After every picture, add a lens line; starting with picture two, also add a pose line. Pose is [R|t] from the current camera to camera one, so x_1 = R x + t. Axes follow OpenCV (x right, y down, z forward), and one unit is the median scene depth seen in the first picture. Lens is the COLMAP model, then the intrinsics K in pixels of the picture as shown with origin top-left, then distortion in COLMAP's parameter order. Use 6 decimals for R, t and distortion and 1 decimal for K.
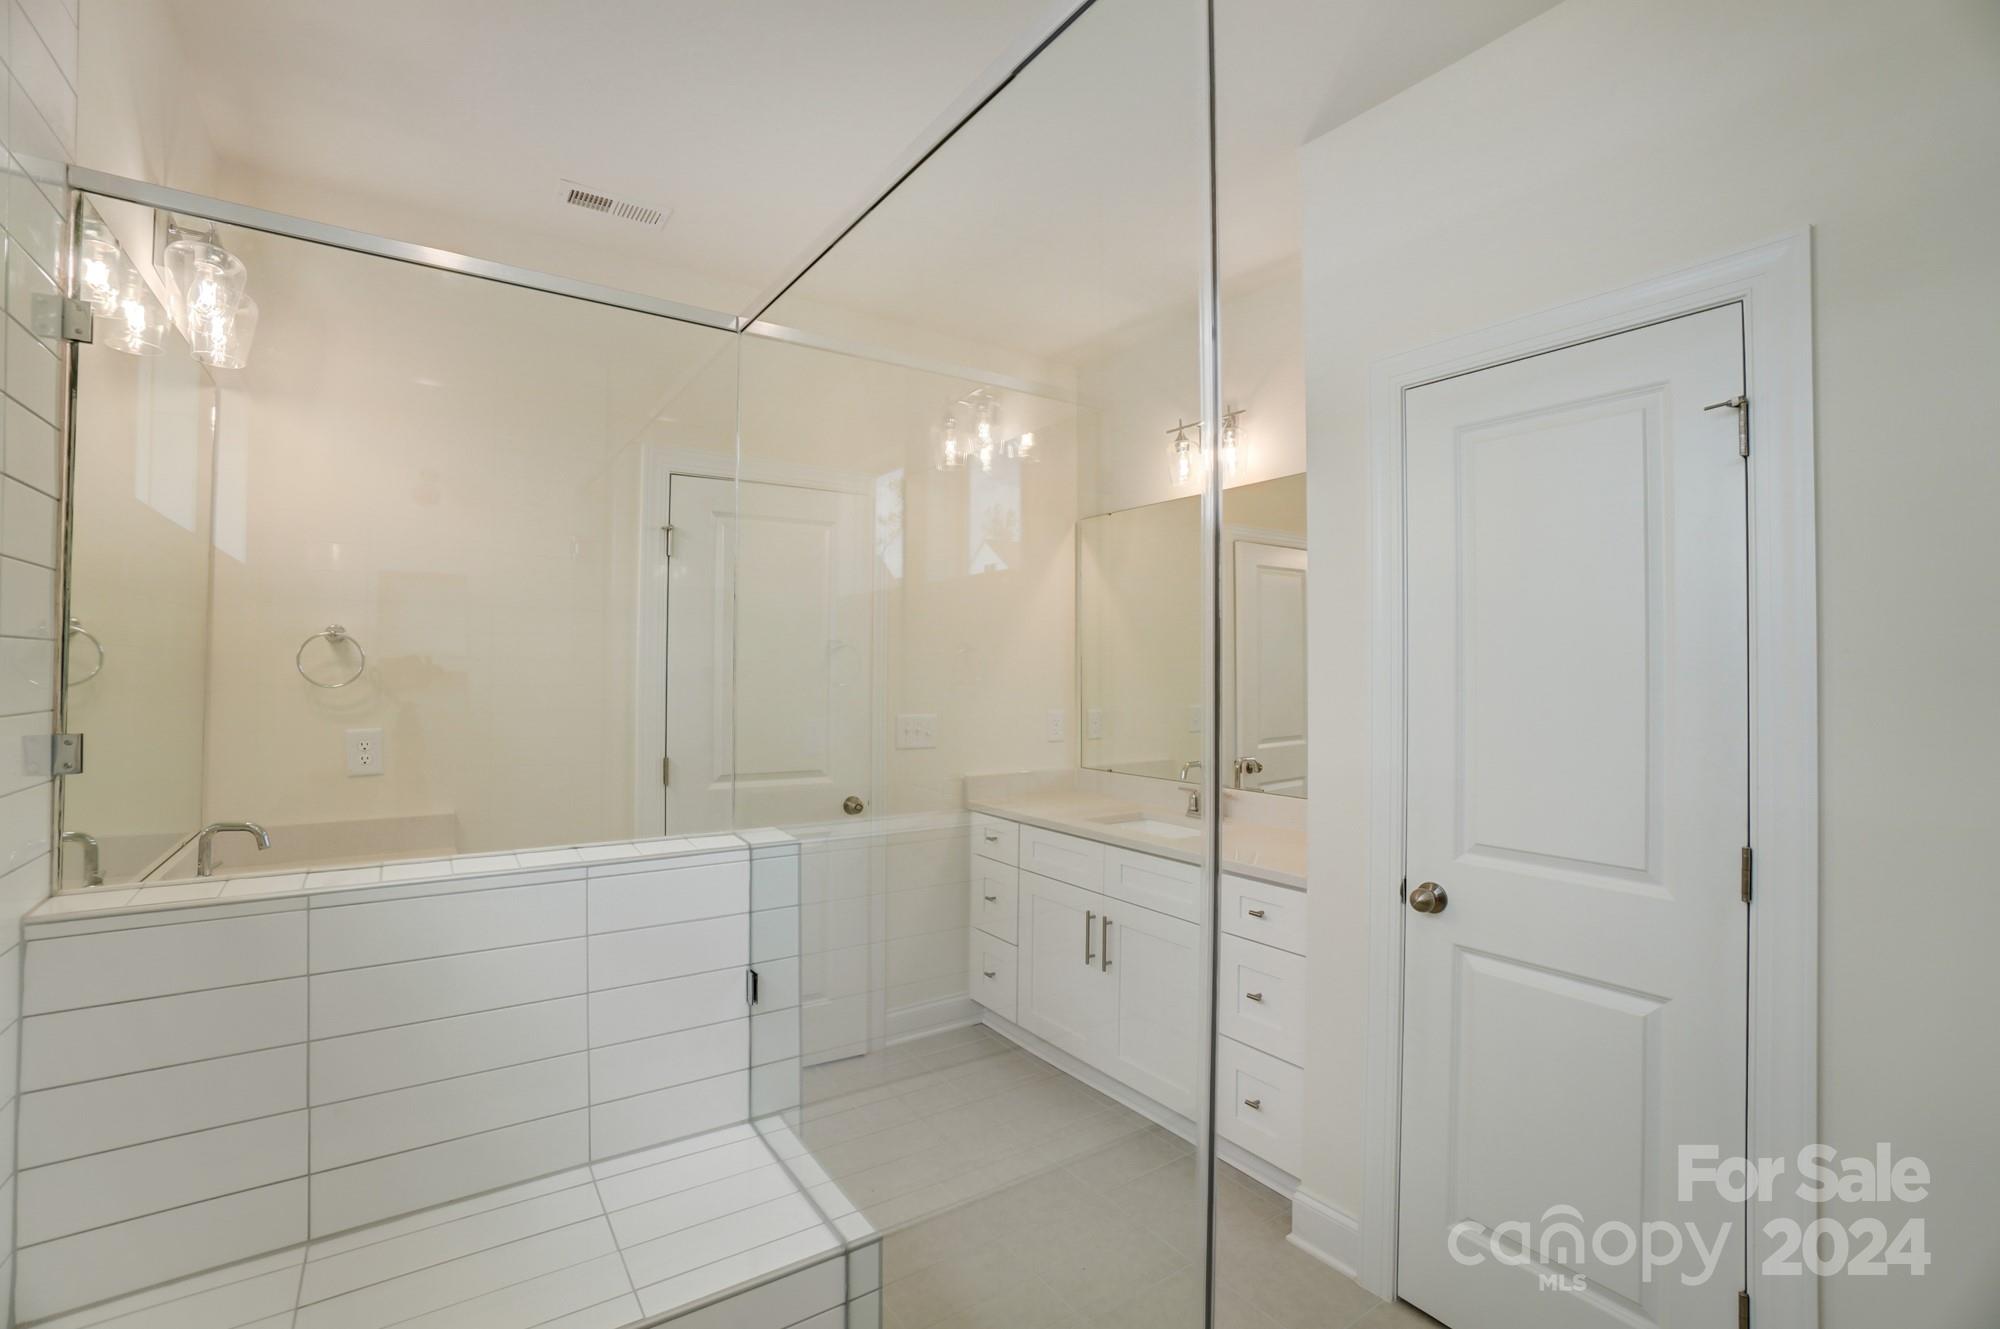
lens RADIAL K [[877.5, 0, 986.2], [0, 877.5, 653.7], [0, 0, 1]] dist [-0.063246, 0.021747]
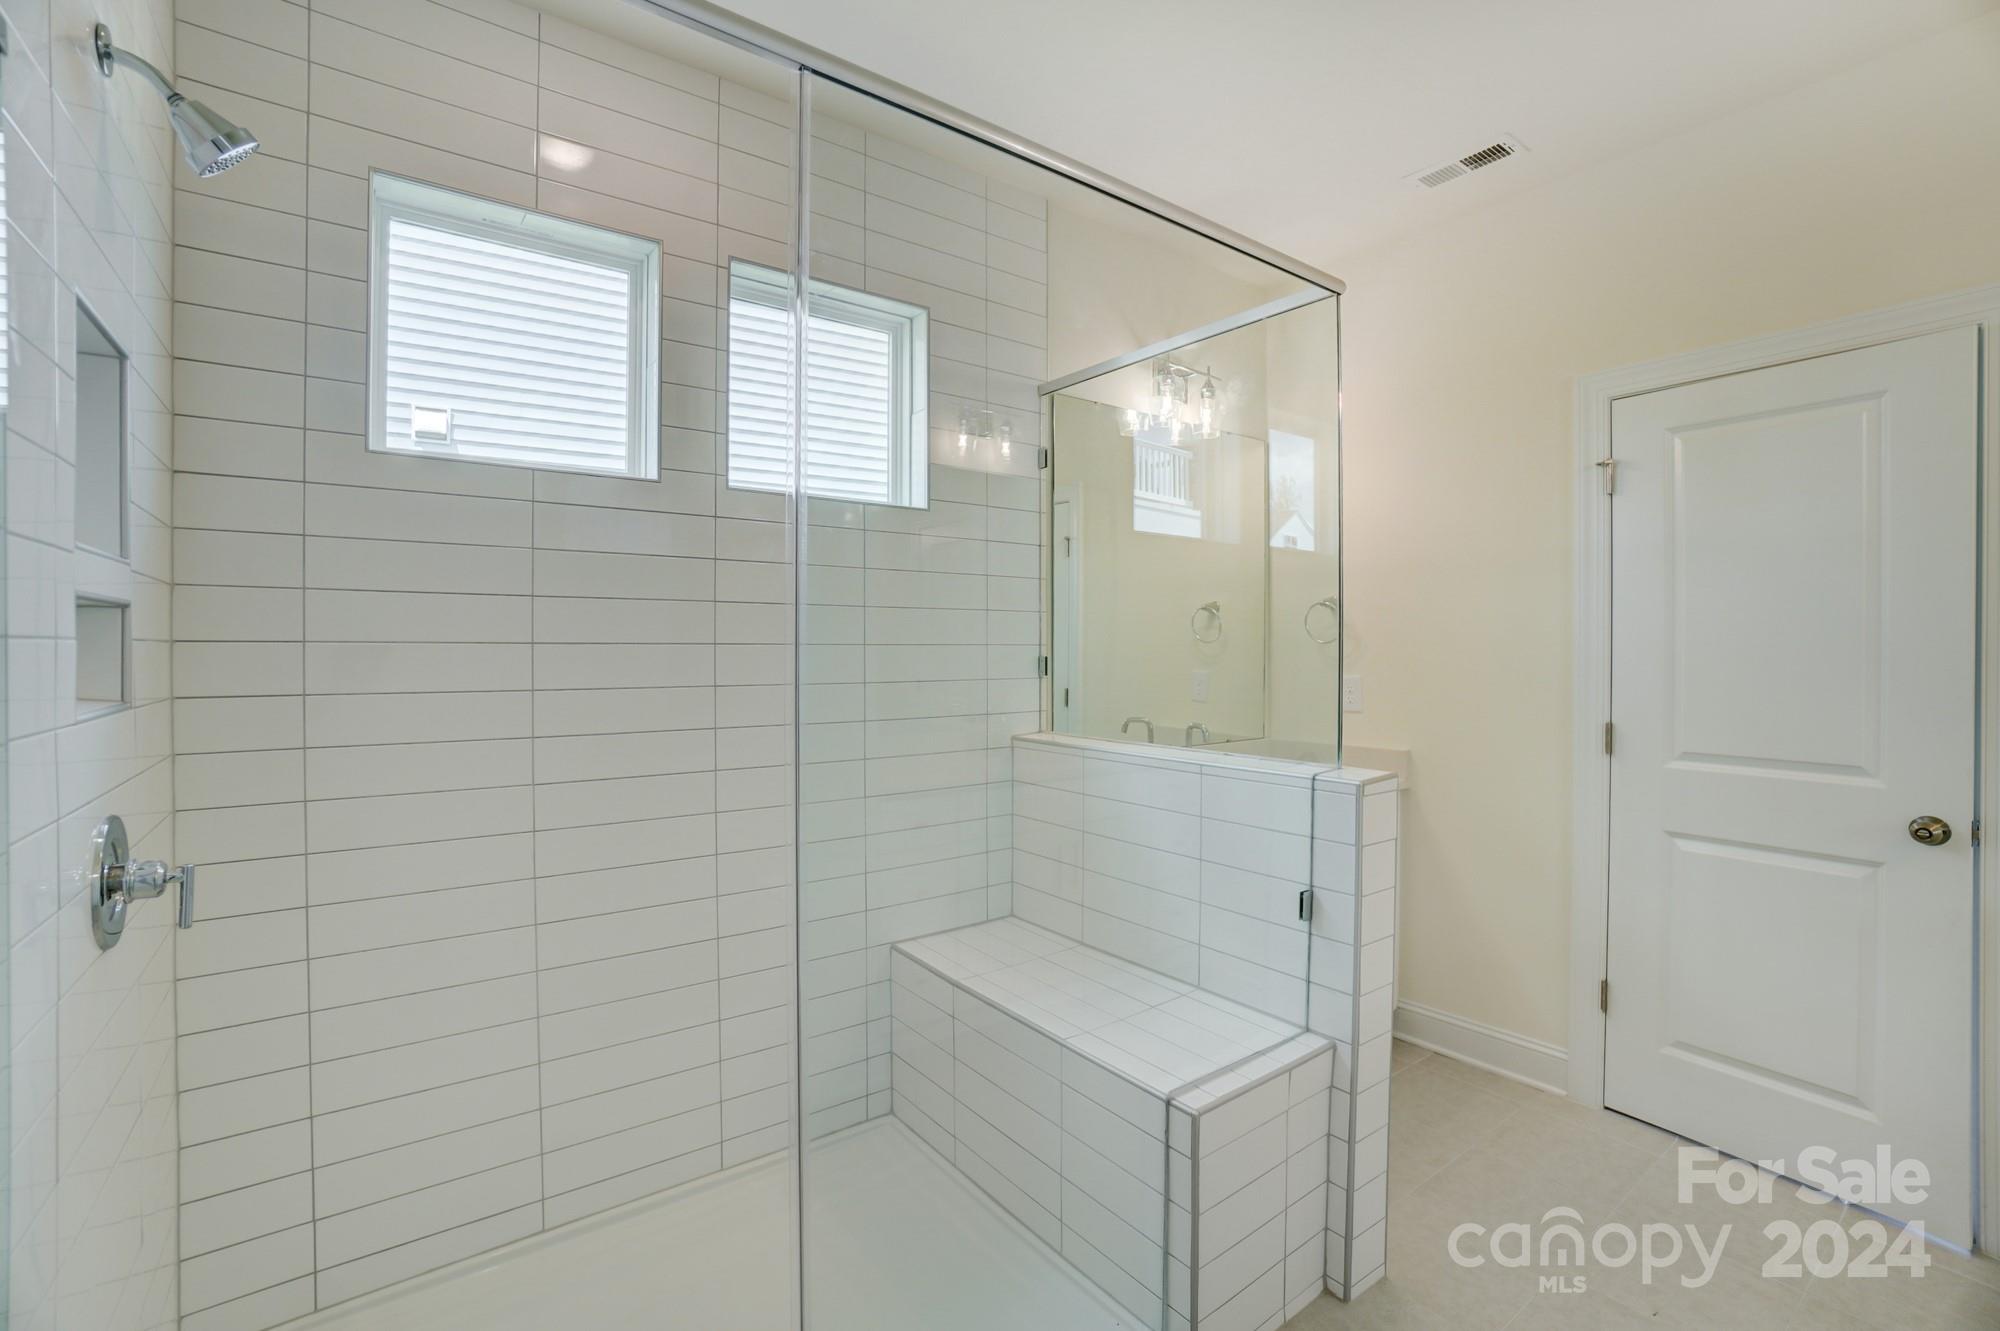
lens RADIAL K [[877.5, 0, 986.2], [0, 877.5, 654.7], [0, 0, 1]] dist [-0.063246, 0.021747]
pose [[0.038425, 0.005972, -0.999244, 0.794573], [0.018995, 0.999797, 0.006706, 0.054125], [0.999081, -0.019238, 0.038304, 0.561654]]
